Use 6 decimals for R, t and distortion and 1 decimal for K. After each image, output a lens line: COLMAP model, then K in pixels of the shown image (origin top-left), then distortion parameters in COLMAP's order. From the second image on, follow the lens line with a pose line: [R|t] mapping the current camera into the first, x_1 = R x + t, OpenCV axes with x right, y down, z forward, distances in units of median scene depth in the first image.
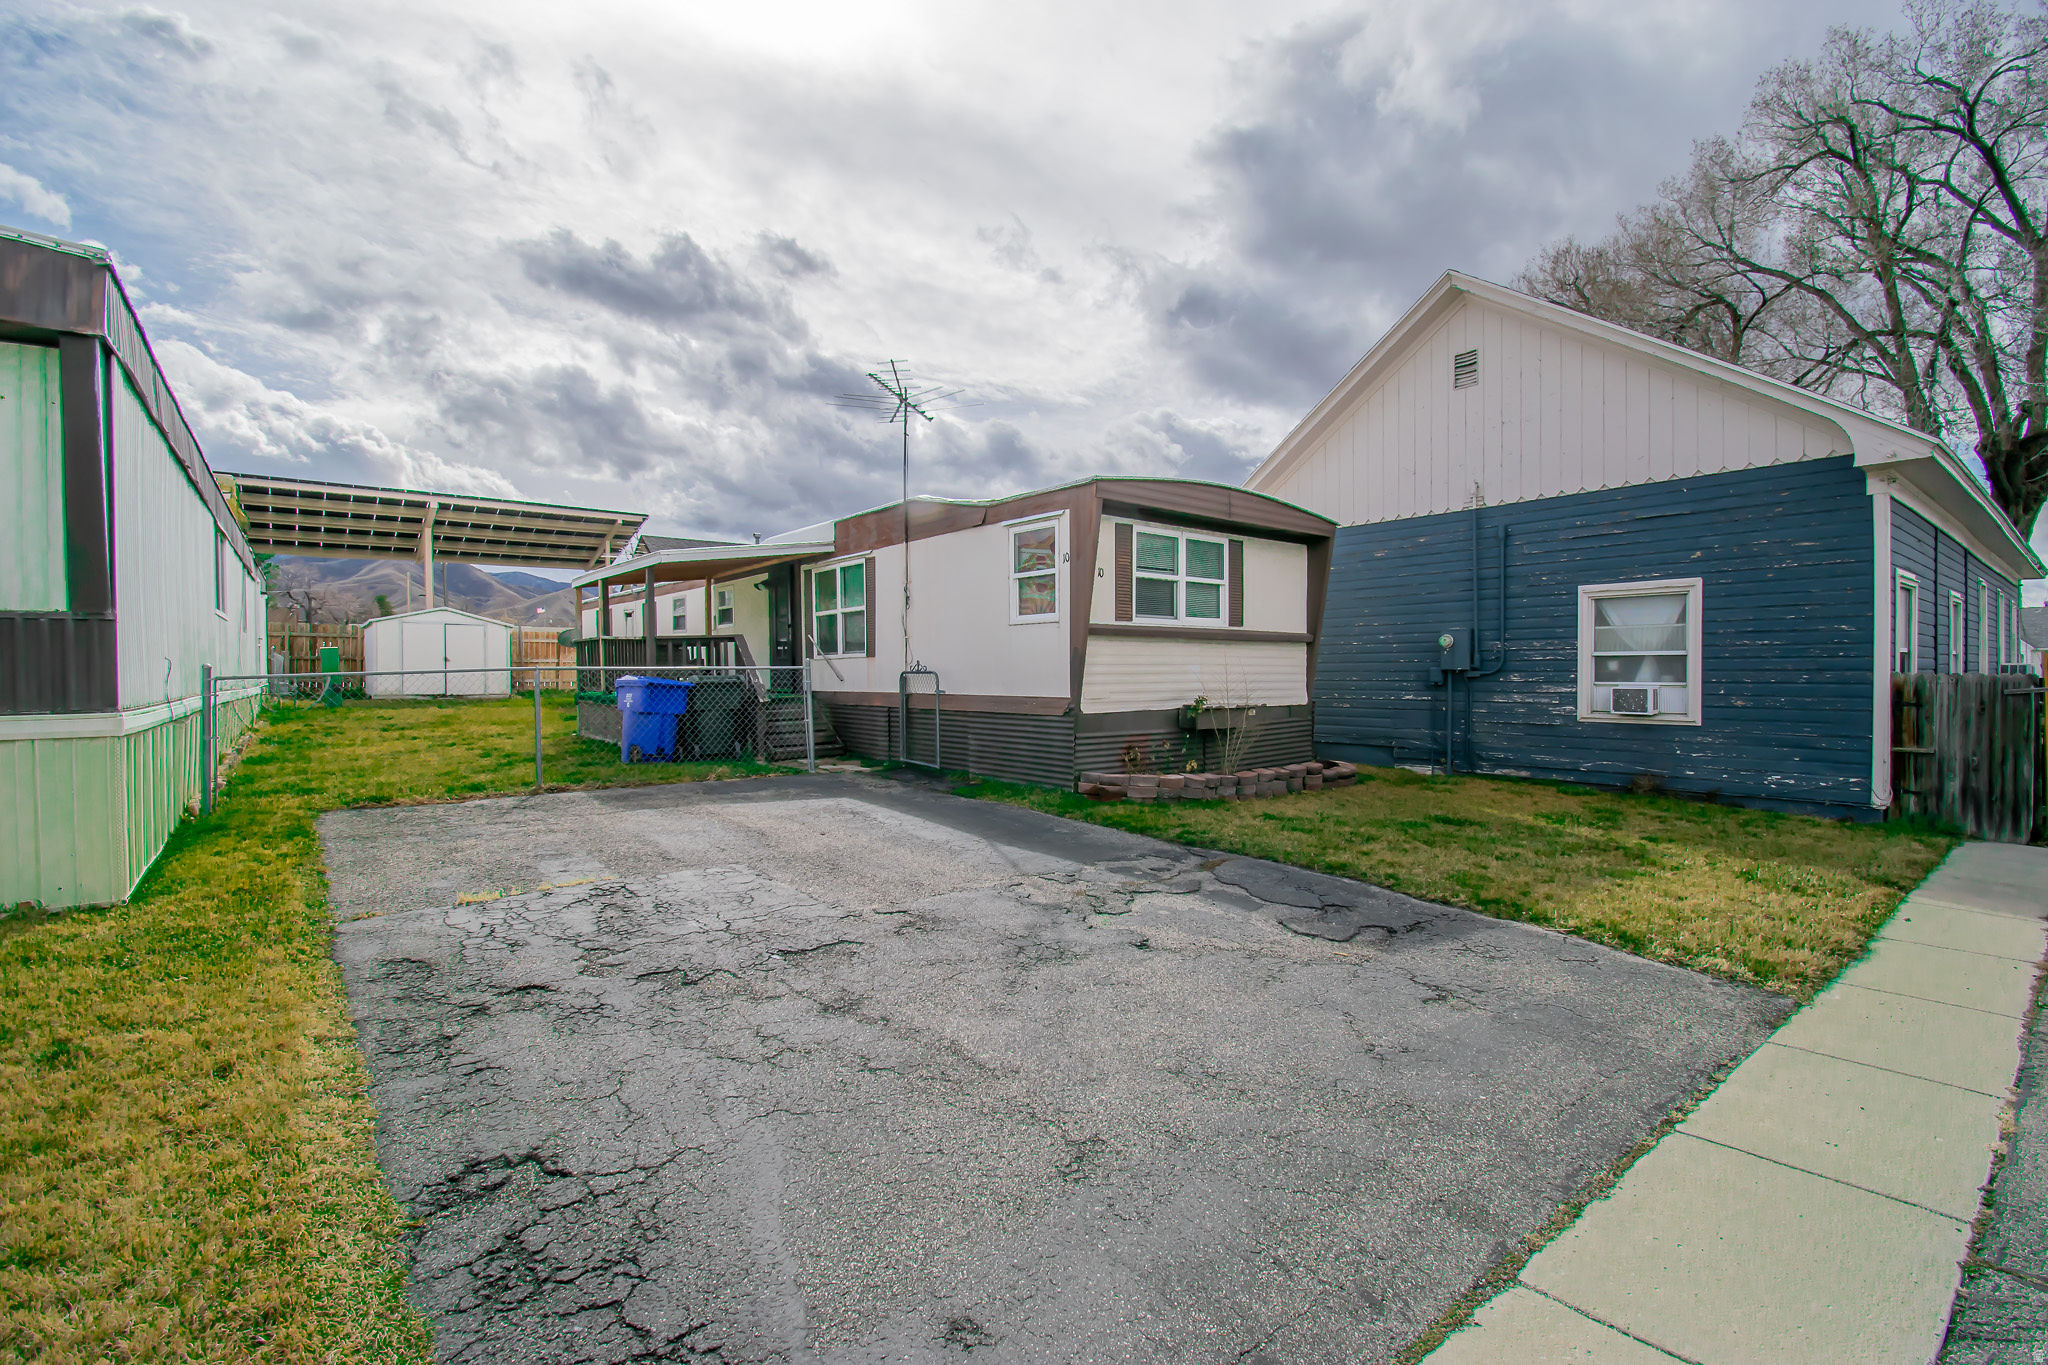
lens RADIAL K [[905.1, 0, 1024.0], [0, 905.1, 682.5], [0, 0, 1]] dist [0.000996, -0.000322]
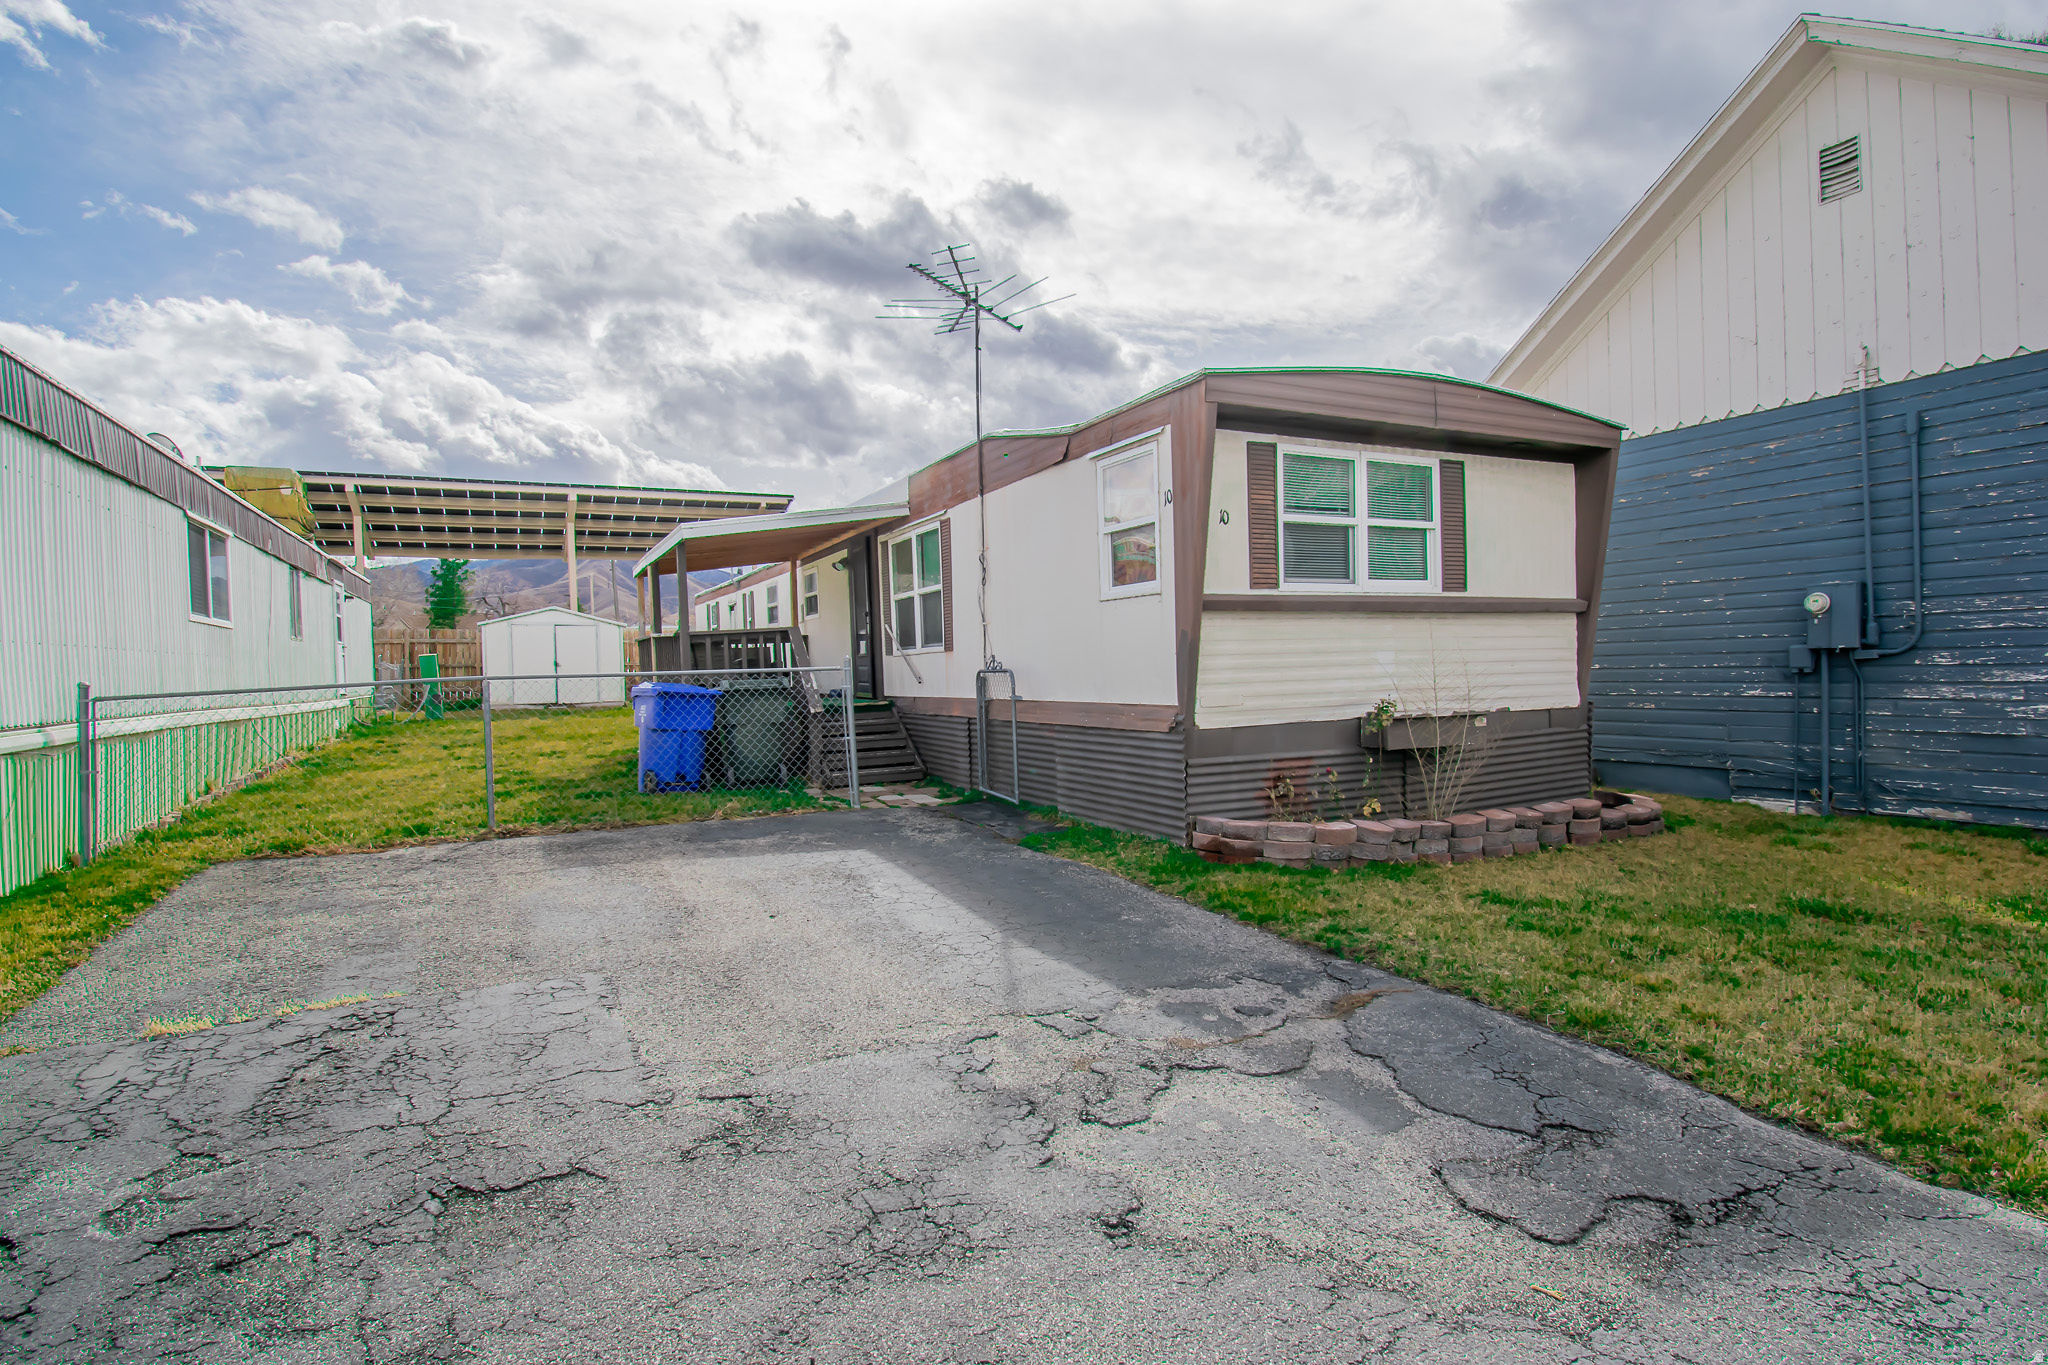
lens RADIAL K [[1038.9, 0, 1024.0], [0, 1038.9, 682.5], [0, 0, 1]] dist [0.012622, -0.026809]
pose [[0.975573, -0.018785, -0.218873, 0.097546], [0.020194, 0.999787, 0.004202, -0.005282], [0.218747, -0.008519, 0.975744, 0.201037]]
